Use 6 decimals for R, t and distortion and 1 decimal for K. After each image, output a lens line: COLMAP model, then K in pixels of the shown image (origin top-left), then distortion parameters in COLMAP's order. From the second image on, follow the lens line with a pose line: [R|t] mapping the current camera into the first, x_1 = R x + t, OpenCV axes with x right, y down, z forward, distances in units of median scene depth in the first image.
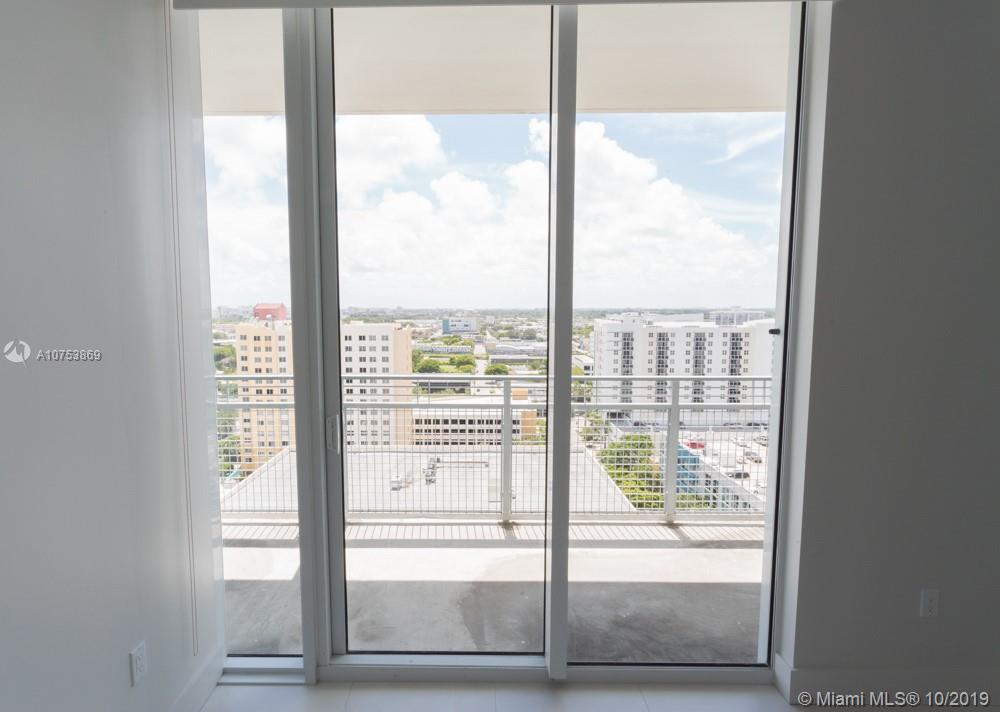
lens RADIAL K [[540.5, 0, 497.5], [0, 540.5, 362.6], [0, 0, 1]] dist [-0.003507, -0.000567]
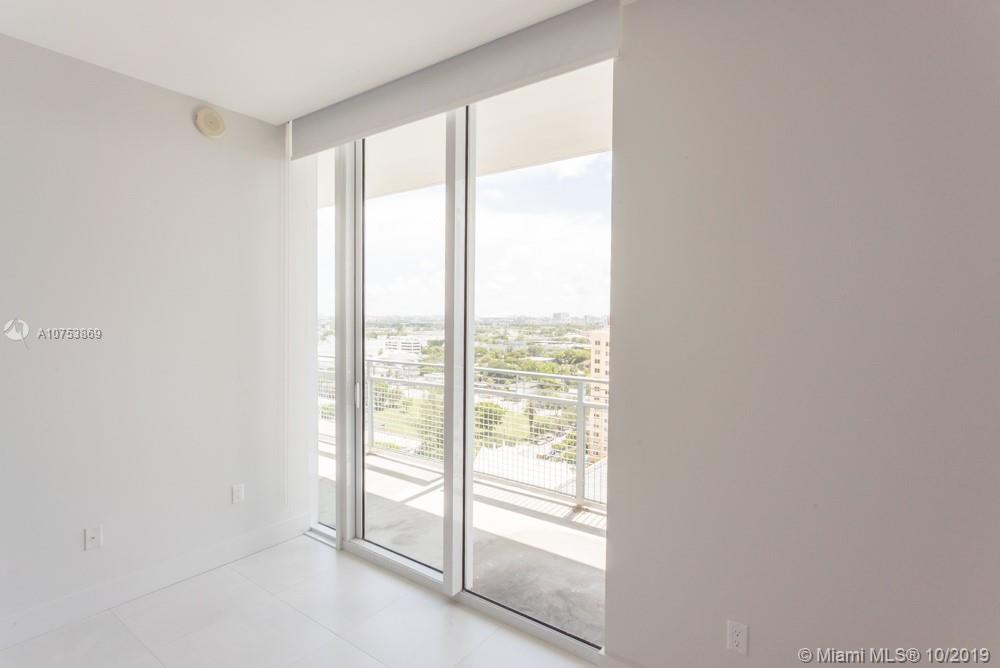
lens RADIAL K [[528.6, 0, 500.0], [0, 528.6, 334.0], [0, 0, 1]] dist [0.000903, 0.000375]
pose [[0.798686, 0.030381, -0.600981, 0.780066], [-0.072287, 0.996336, -0.045700, -0.002268], [0.597391, 0.079943, 0.797956, -0.011812]]
